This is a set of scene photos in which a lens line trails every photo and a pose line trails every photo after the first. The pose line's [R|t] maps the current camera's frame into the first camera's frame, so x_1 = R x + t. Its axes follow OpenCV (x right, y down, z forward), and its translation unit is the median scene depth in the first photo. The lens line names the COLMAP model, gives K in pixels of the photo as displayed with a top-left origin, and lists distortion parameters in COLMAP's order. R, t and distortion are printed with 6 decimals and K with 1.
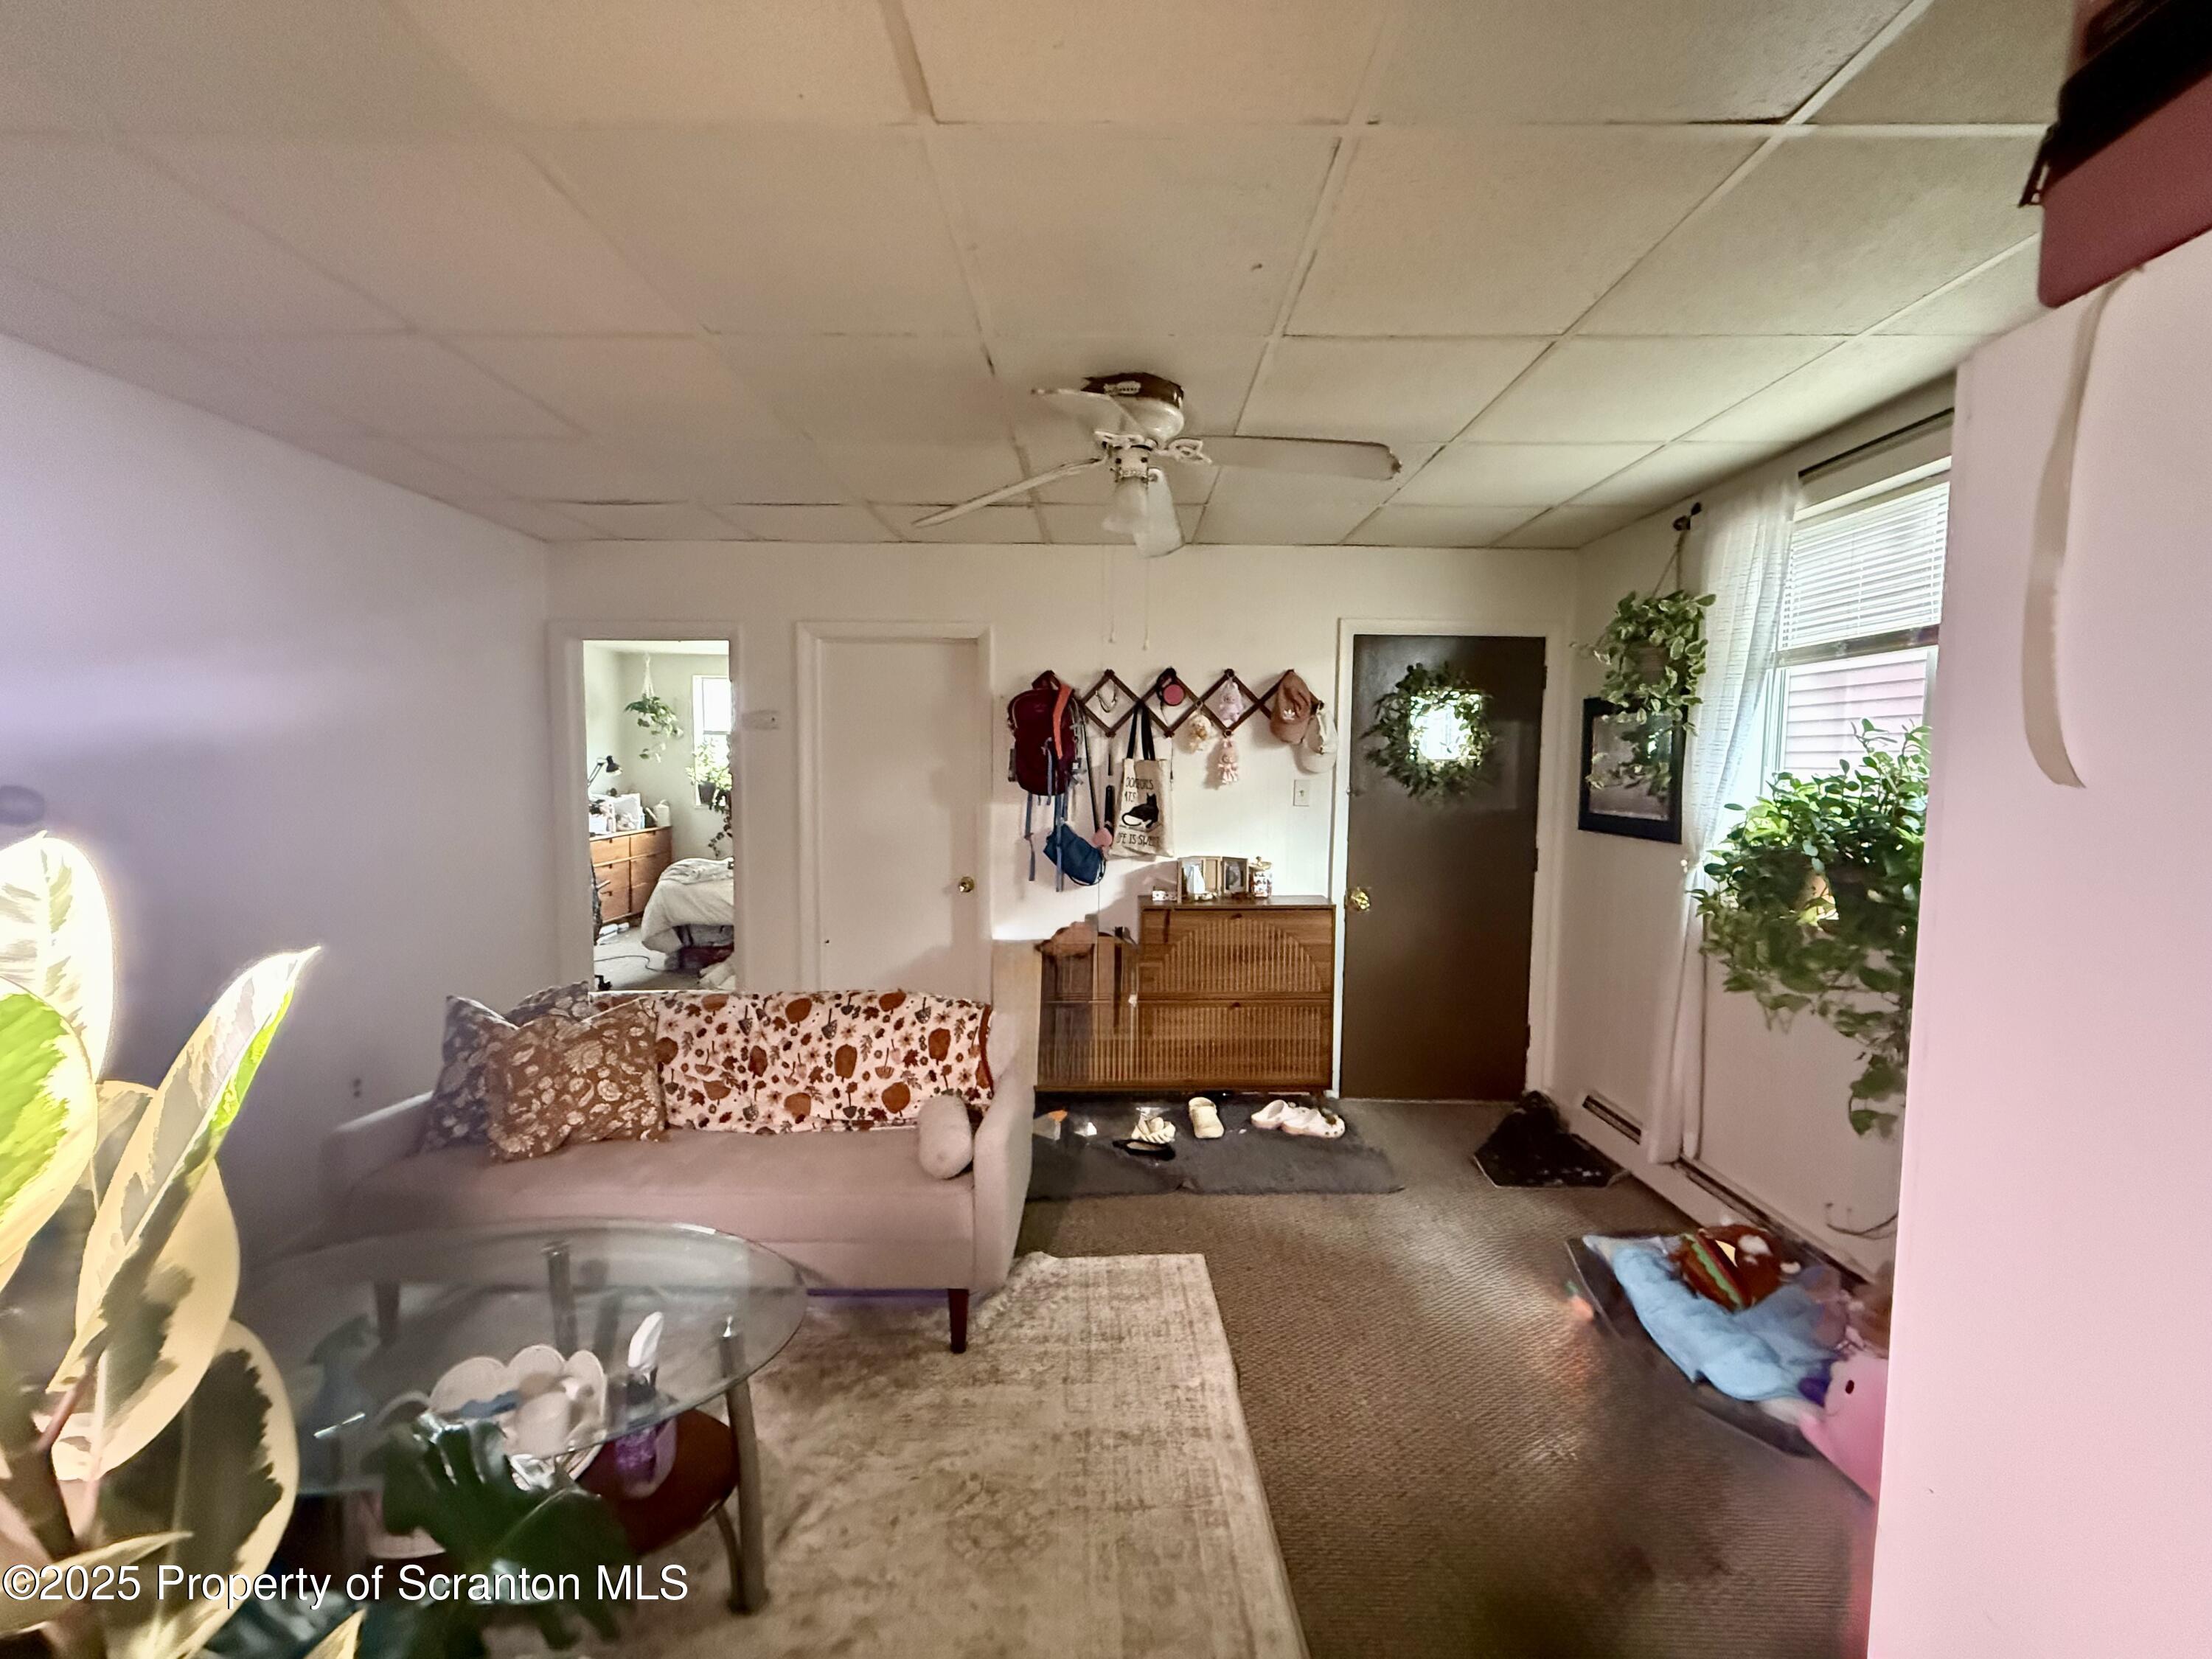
lens RADIAL K [[855.9, 0, 1106.0], [0, 855.9, 829.5], [0, 0, 1]] dist [-0.001219, 0.000039]
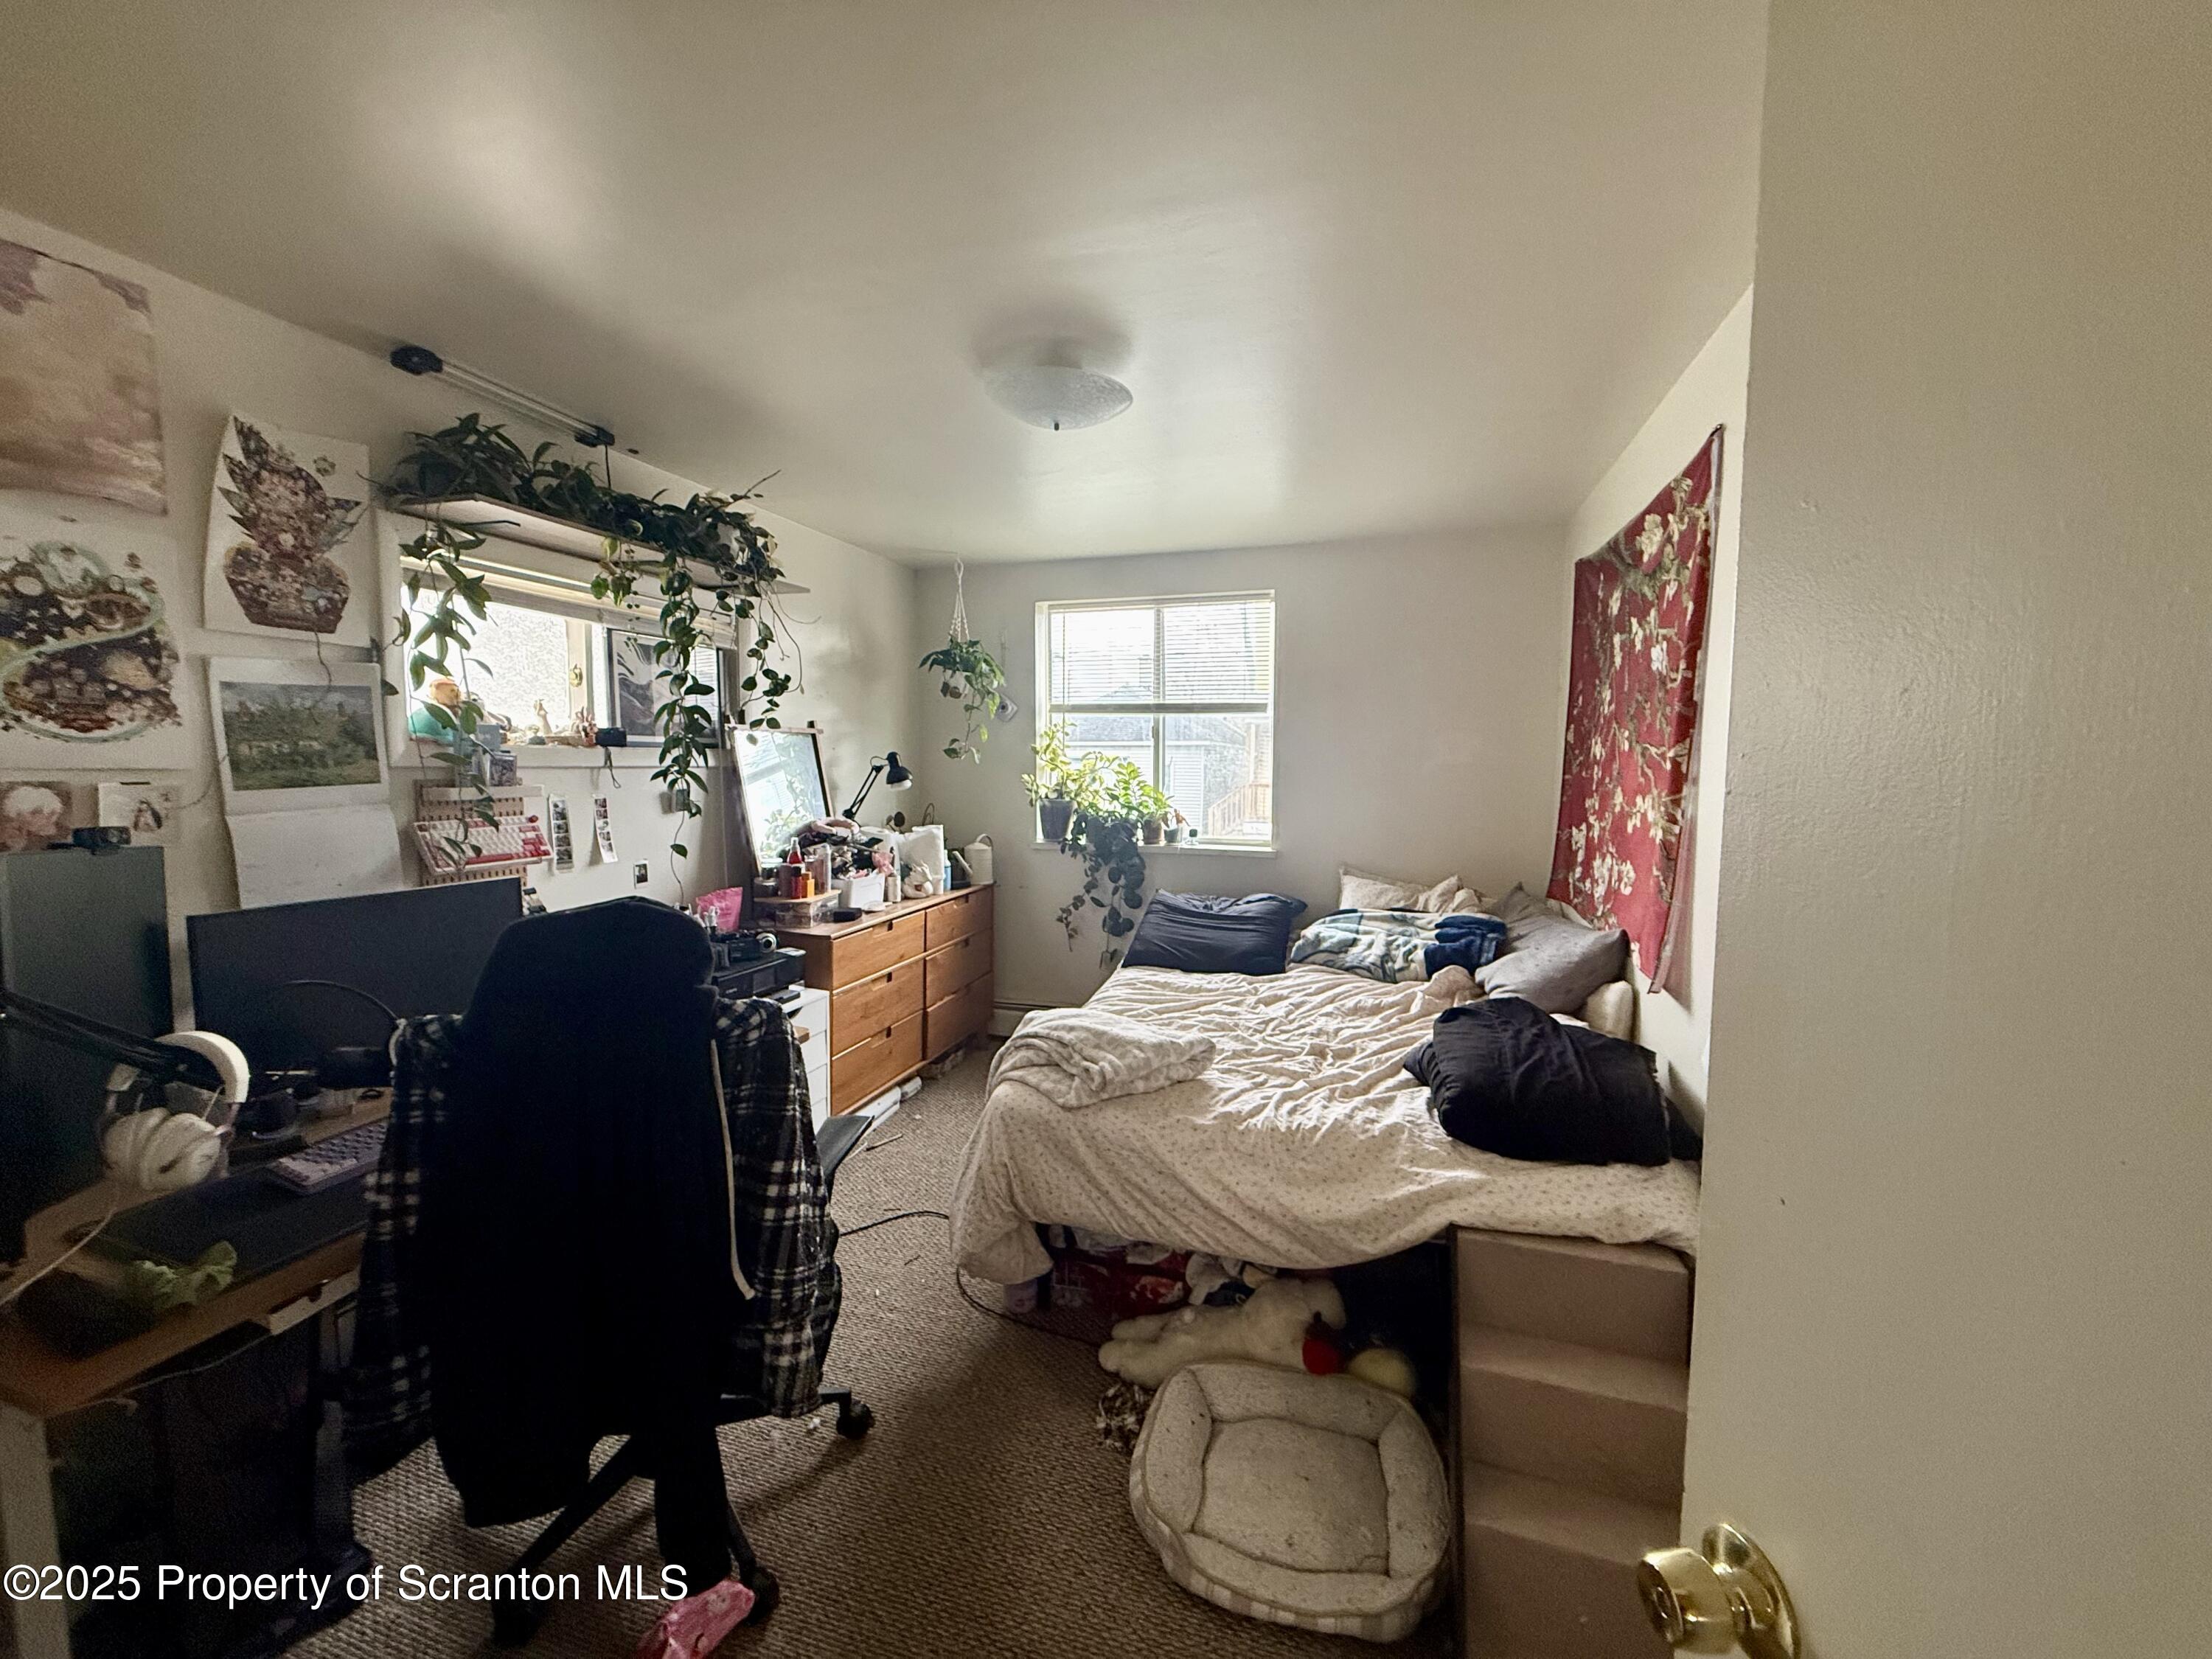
lens RADIAL K [[855.9, 0, 1106.0], [0, 855.9, 829.5], [0, 0, 1]] dist [-0.001219, 0.000039]
pose [[0.955344, 0.011369, -0.295276, -0.301210], [-0.012080, 0.999927, -0.000583, -0.040337], [0.295248, 0.004123, 0.955412, 0.539531]]
